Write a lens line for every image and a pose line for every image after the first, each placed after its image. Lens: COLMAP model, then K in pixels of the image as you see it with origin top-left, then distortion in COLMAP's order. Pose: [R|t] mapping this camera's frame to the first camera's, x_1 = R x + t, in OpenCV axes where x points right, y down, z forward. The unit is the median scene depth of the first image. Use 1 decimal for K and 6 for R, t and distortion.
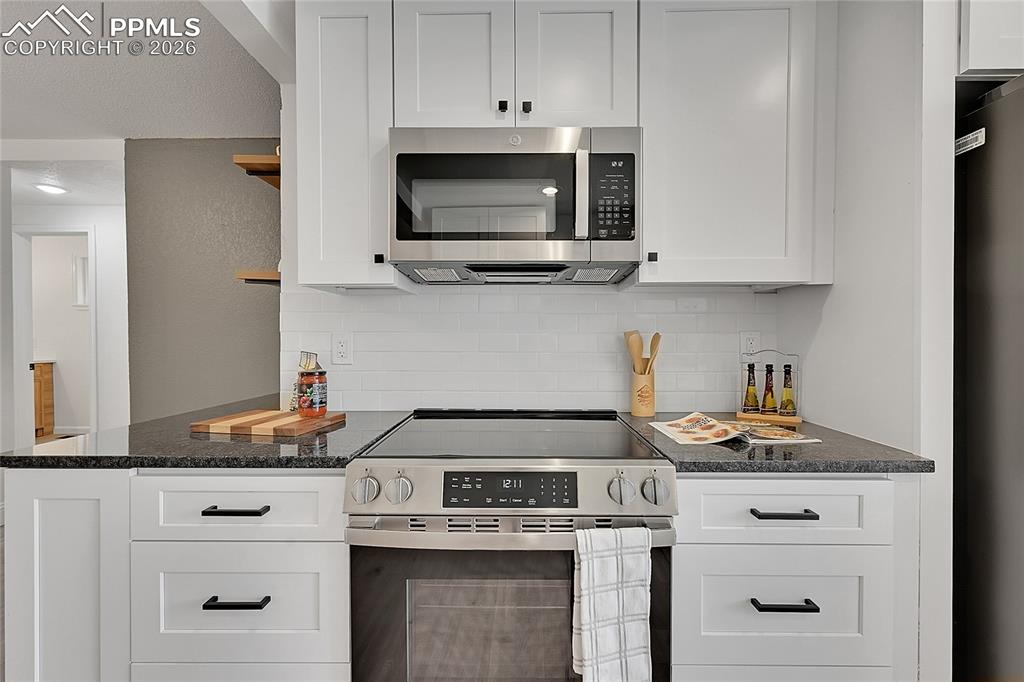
lens RADIAL K [[411.2, 0, 512.0], [0, 411.2, 341.0], [0, 0, 1]] dist [-0.000568, -0.000073]
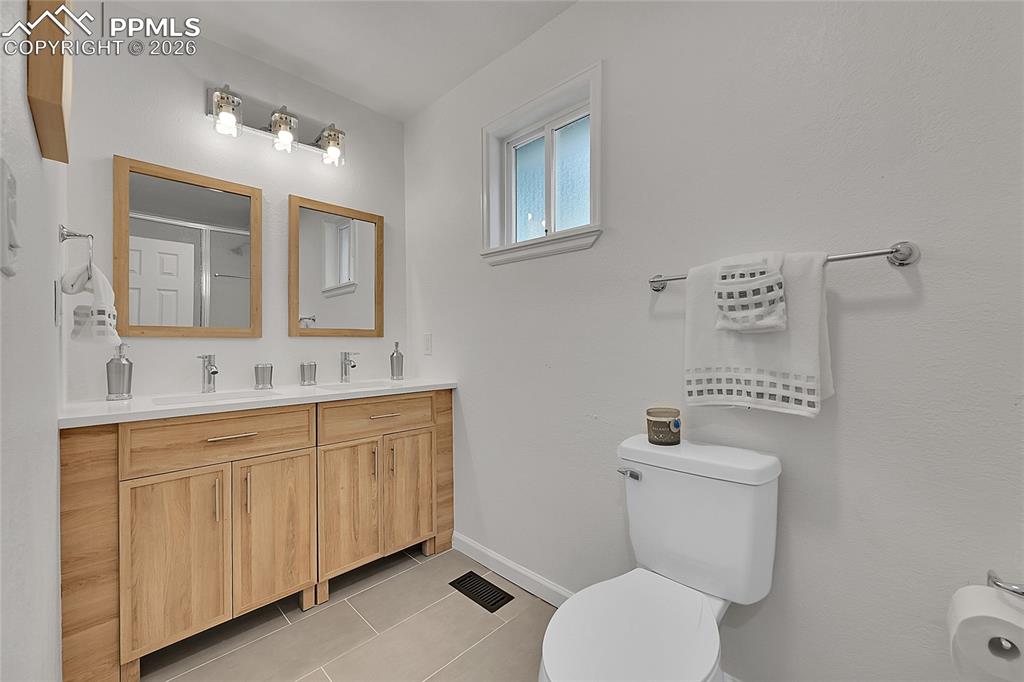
lens RADIAL K [[411.2, 0, 512.0], [0, 411.2, 341.0], [0, 0, 1]] dist [-0.000568, -0.000073]
pose [[0.722466, 0.000140, -0.691406, -0.762448], [-0.006571, 0.999956, -0.006663, 0.002078], [0.691375, 0.009357, 0.722435, 0.724278]]
